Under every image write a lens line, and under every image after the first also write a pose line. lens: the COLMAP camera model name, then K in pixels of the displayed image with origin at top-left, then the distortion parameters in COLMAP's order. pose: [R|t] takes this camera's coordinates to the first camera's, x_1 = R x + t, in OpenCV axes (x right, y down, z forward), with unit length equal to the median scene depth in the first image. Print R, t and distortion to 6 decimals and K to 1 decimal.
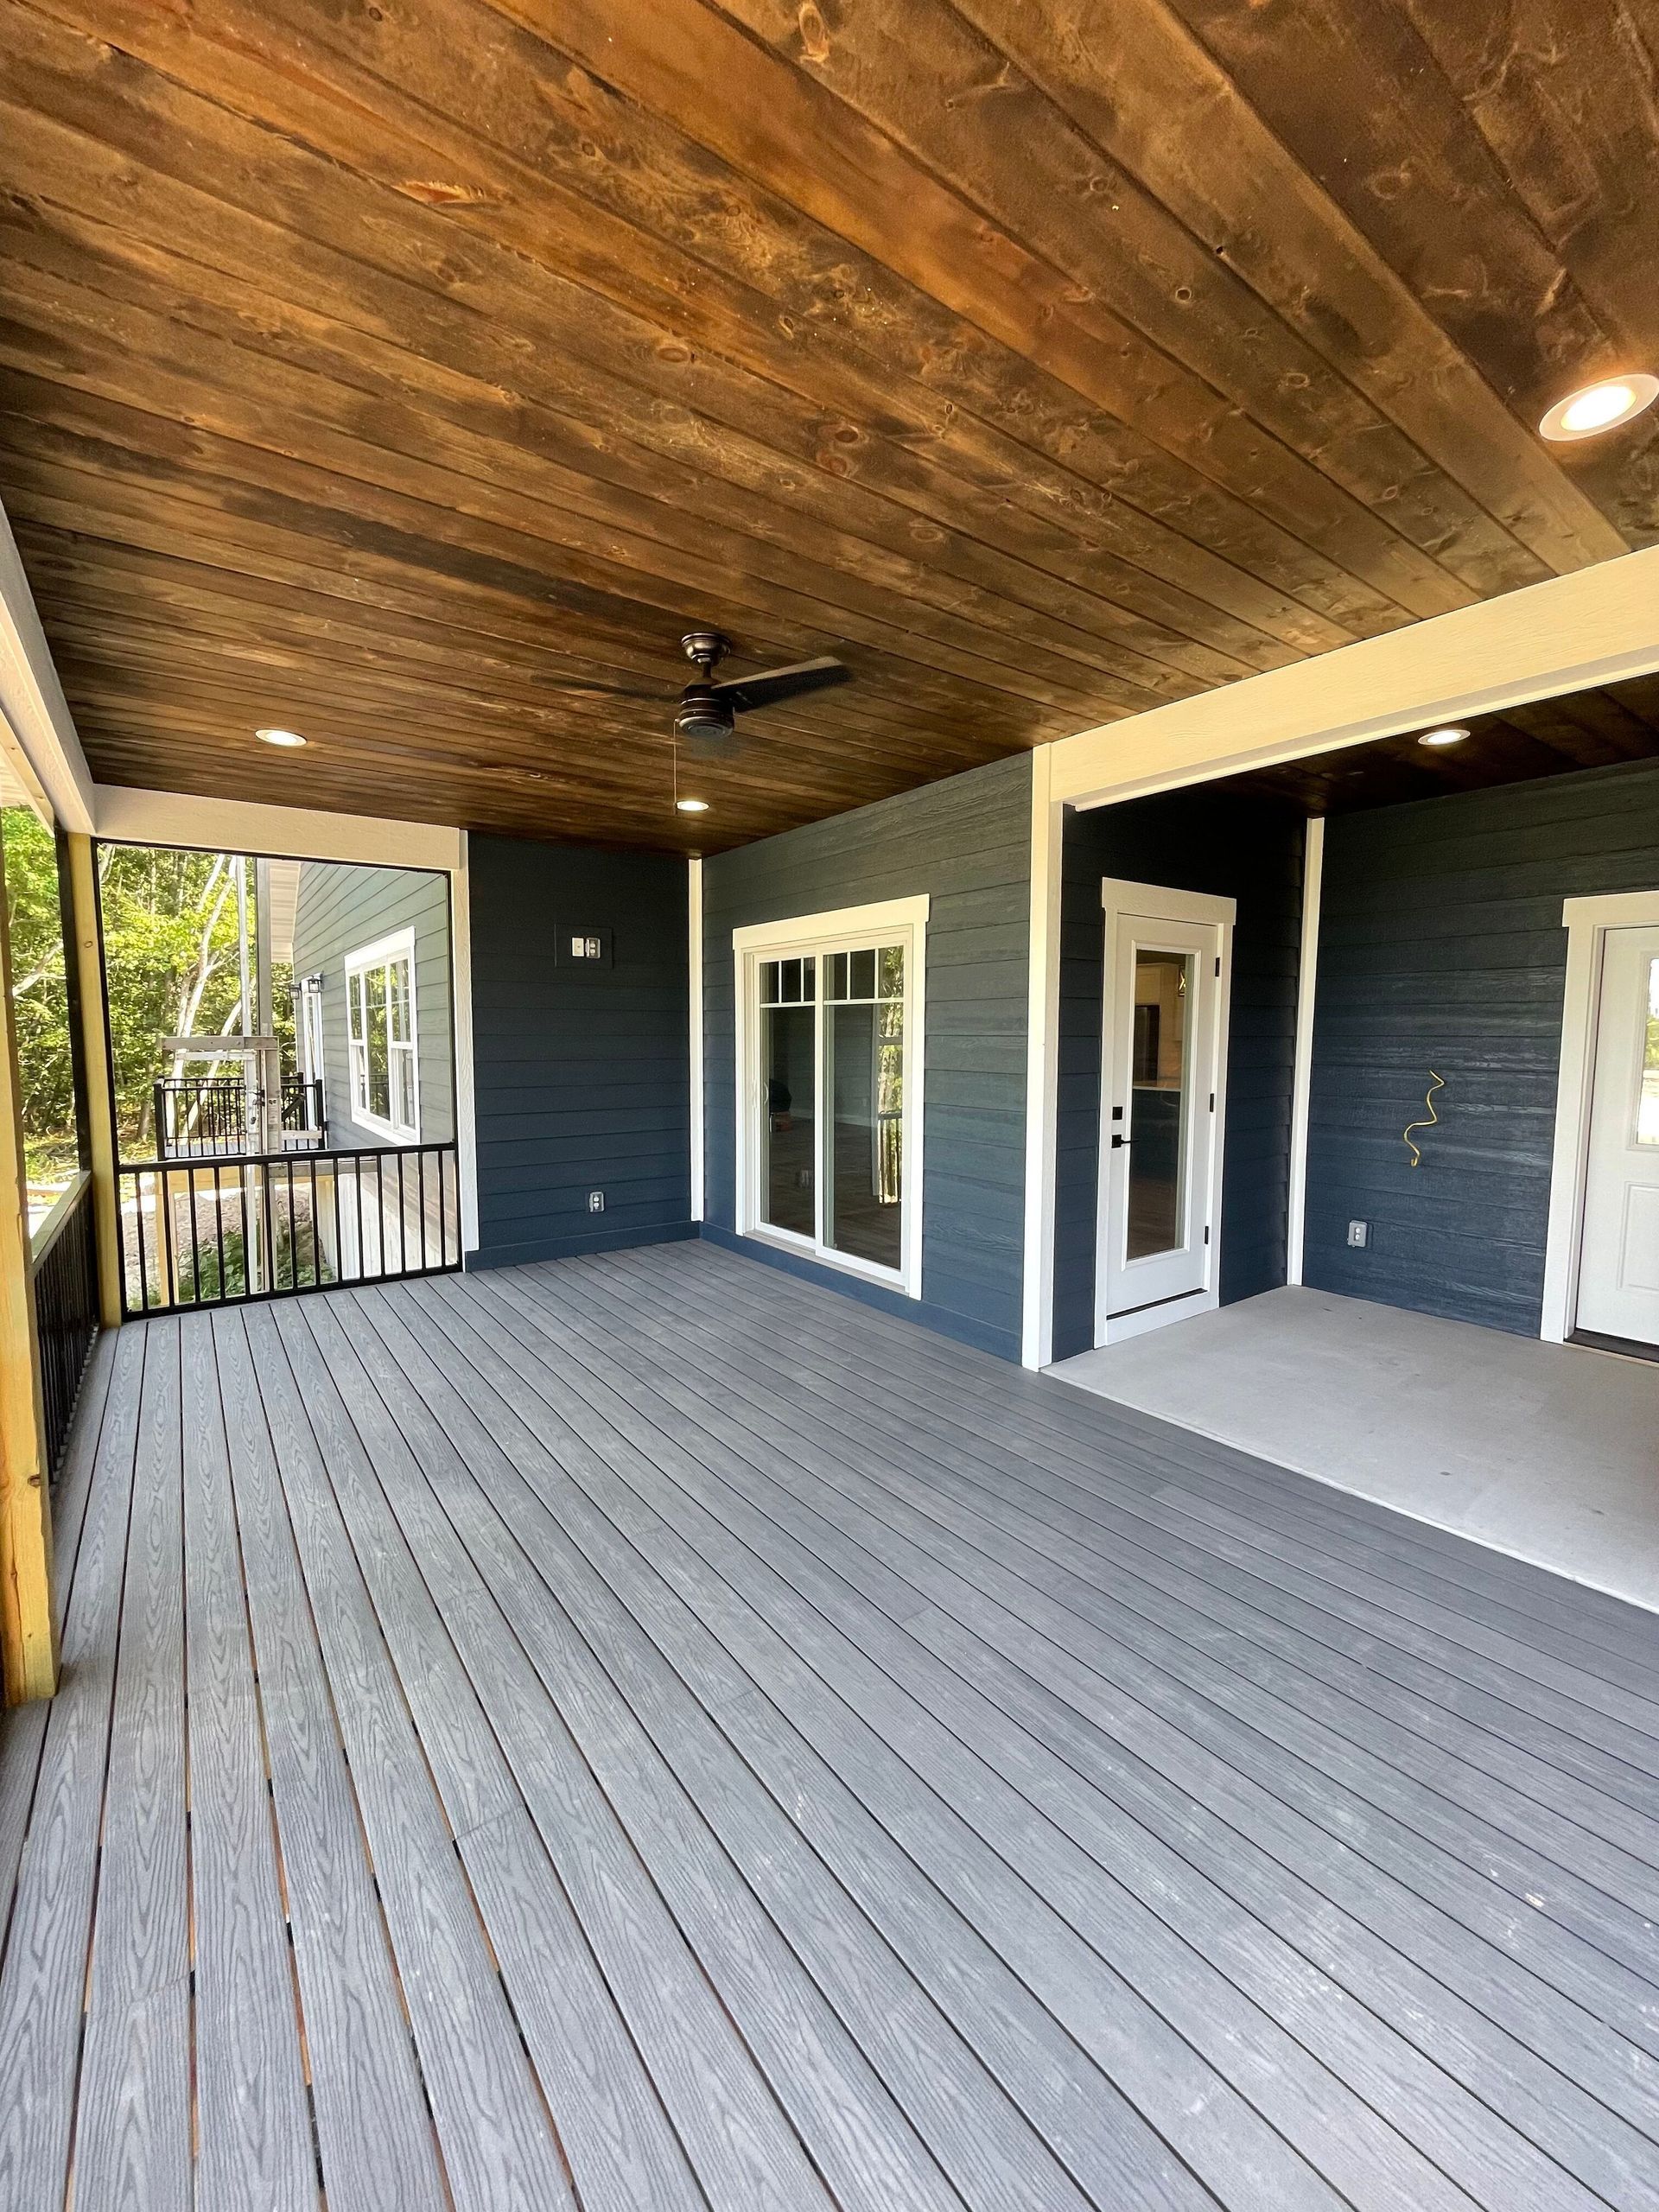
lens RADIAL K [[895.1, 0, 831.0], [0, 895.1, 1102.3], [0, 0, 1]] dist [-0.002307, 0.000216]
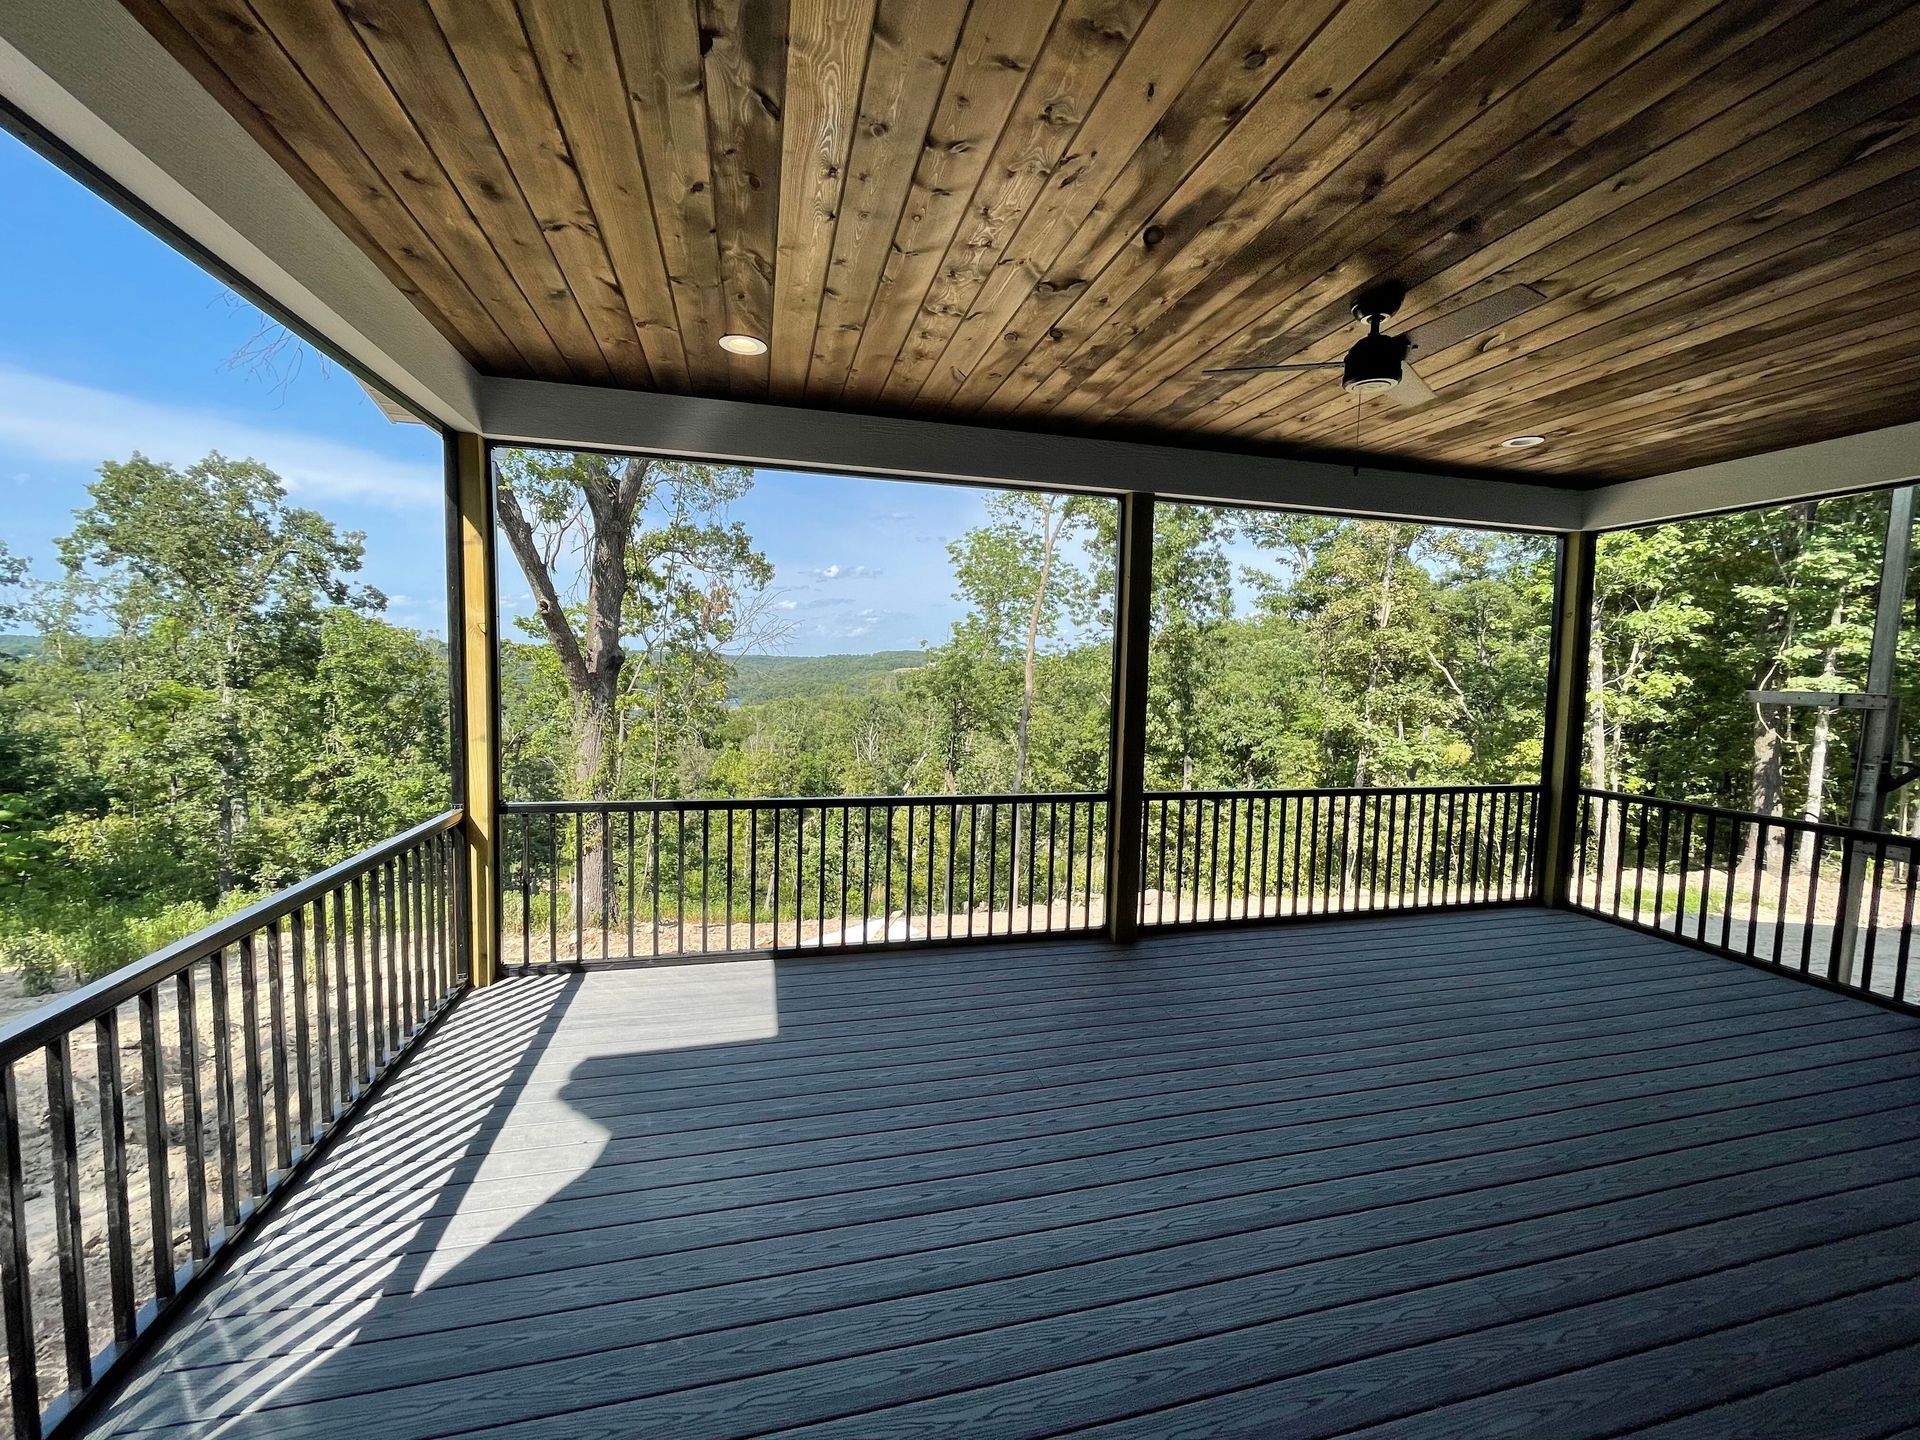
lens RADIAL K [[776.9, 0, 963.1], [0, 776.9, 722.1], [0, 0, 1]] dist [-0.002307, 0.000216]
pose [[-0.357534, 0.060682, -0.931926, 0.812862], [-0.096334, 0.990167, 0.101433, -0.074635], [0.928918, 0.126042, -0.348173, 0.848835]]
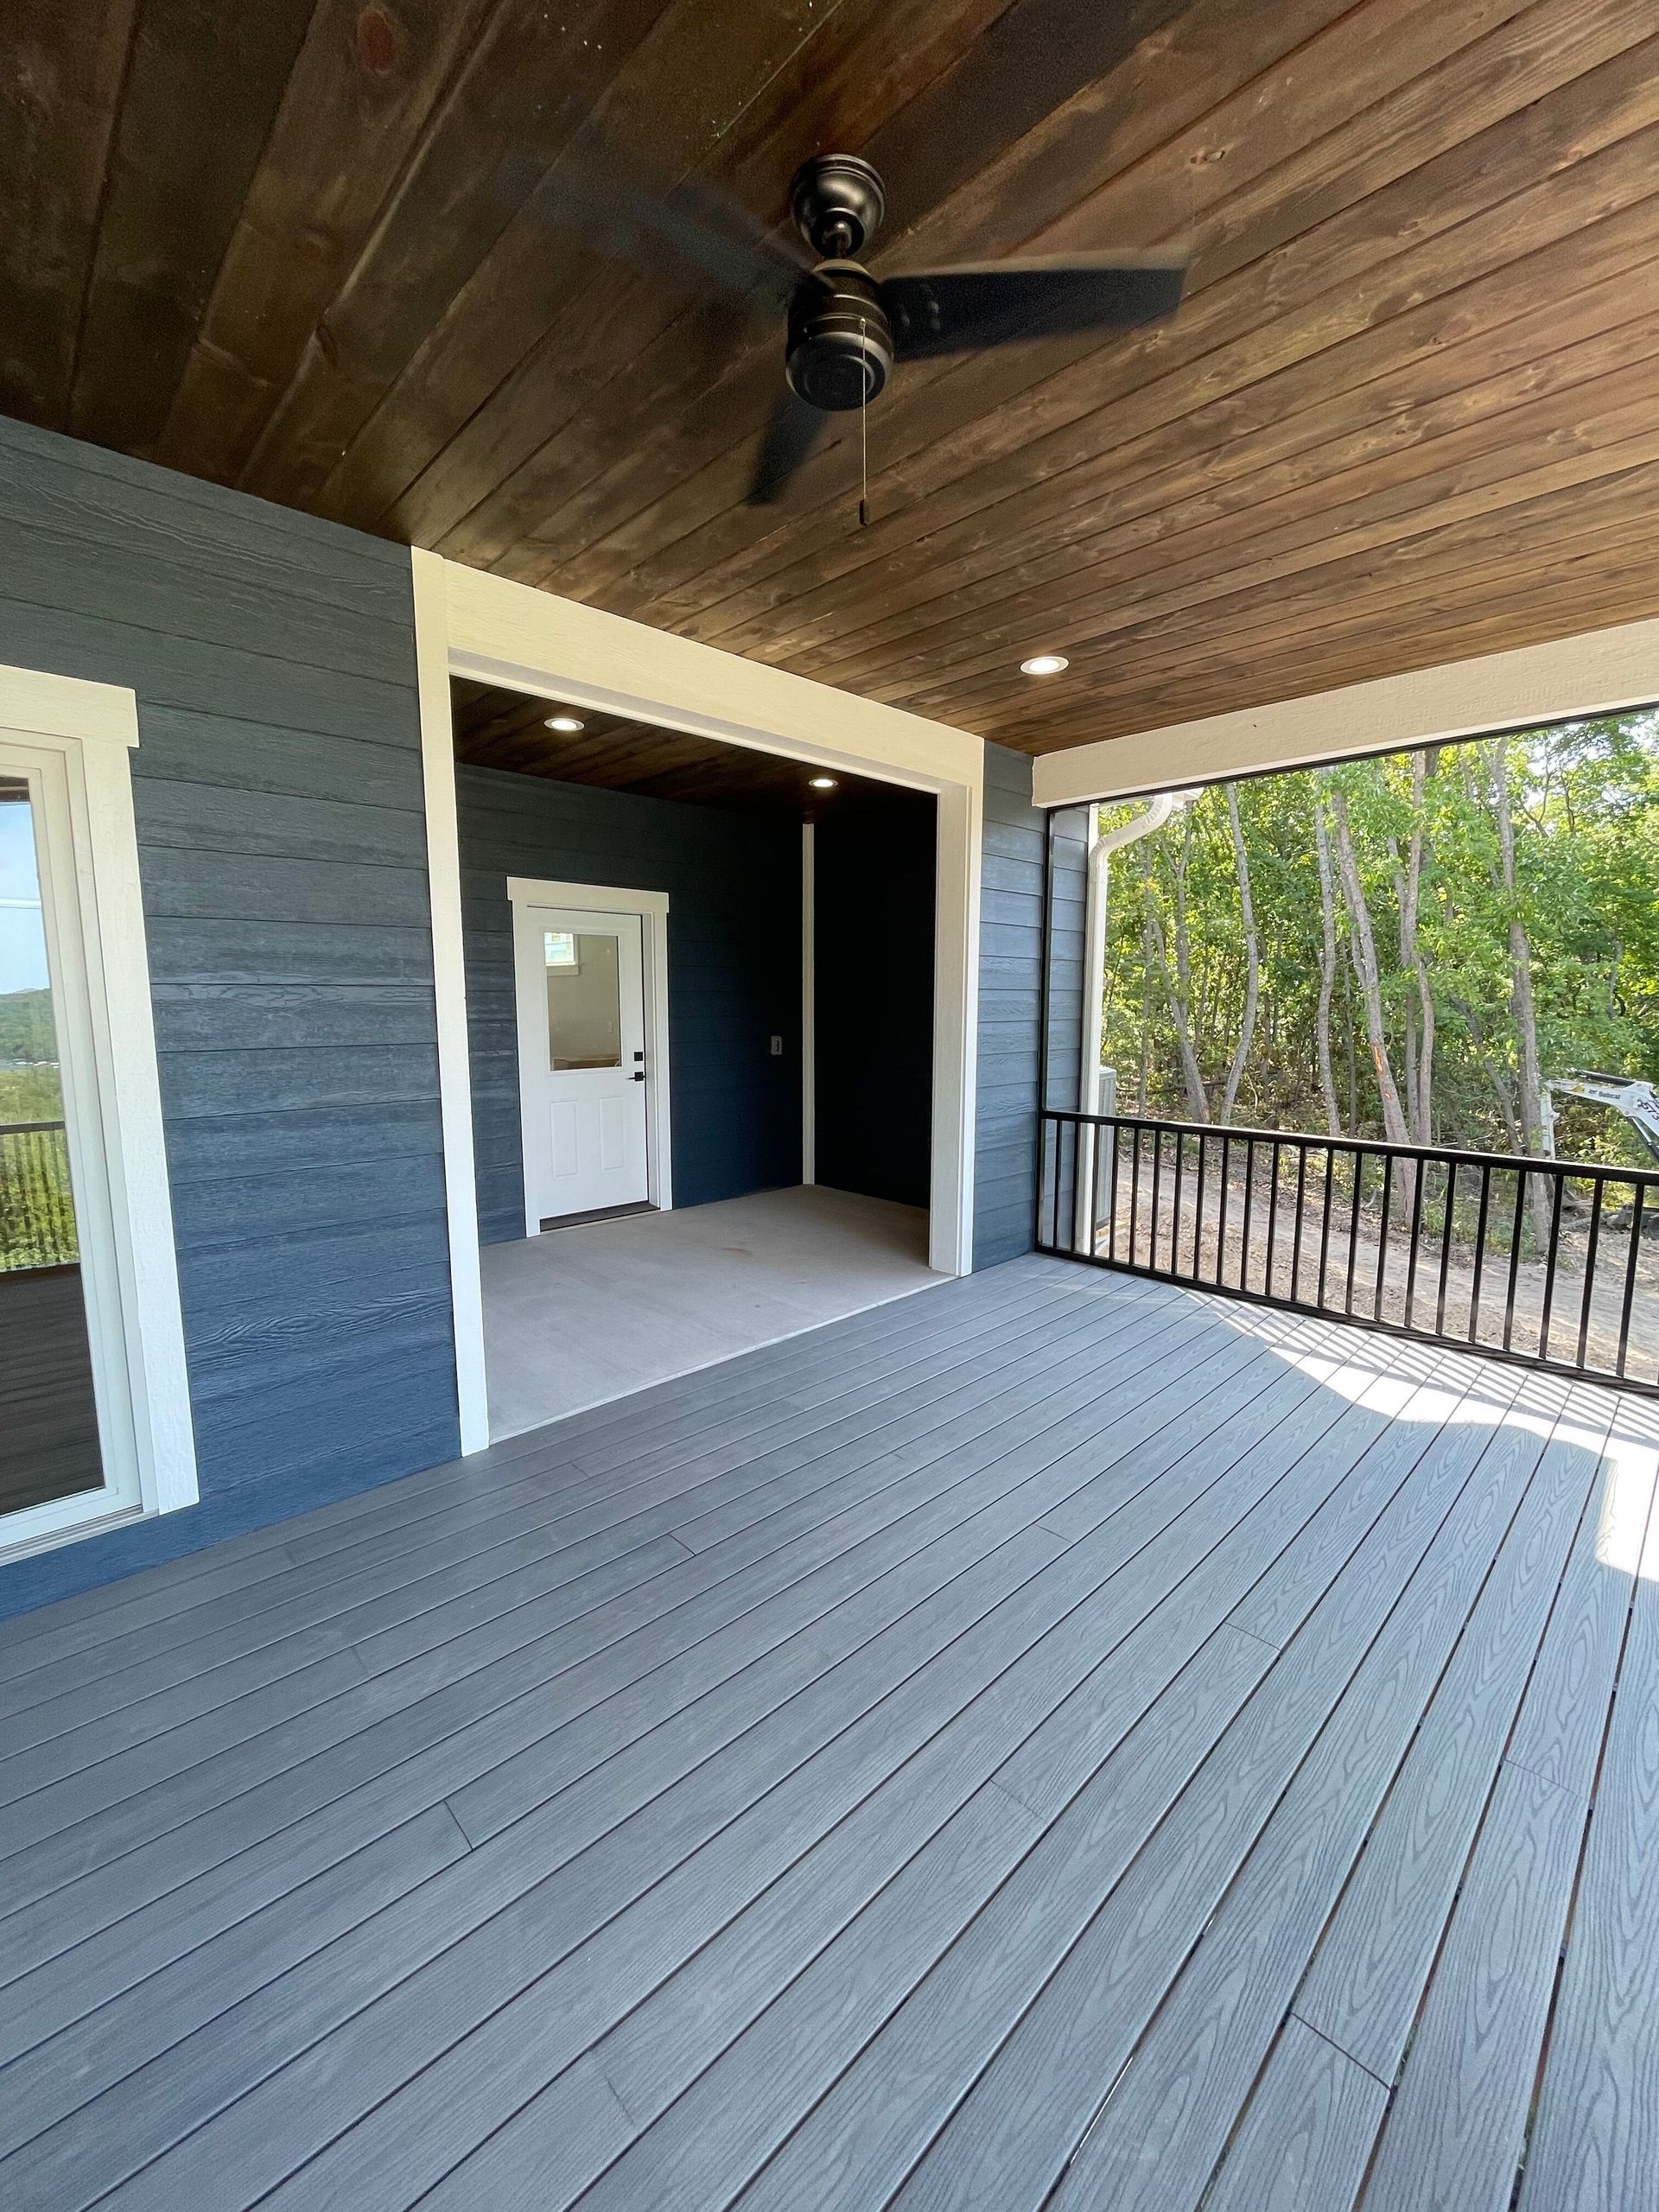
lens RADIAL K [[895.1, 0, 826.5], [0, 895.1, 1105.9], [0, 0, 1]] dist [-0.002307, 0.000216]
pose [[-0.143245, -0.122088, 0.982128, -0.636843], [0.074488, 0.988217, 0.133709, -0.067466], [-0.986880, 0.092310, -0.132464, 1.026462]]
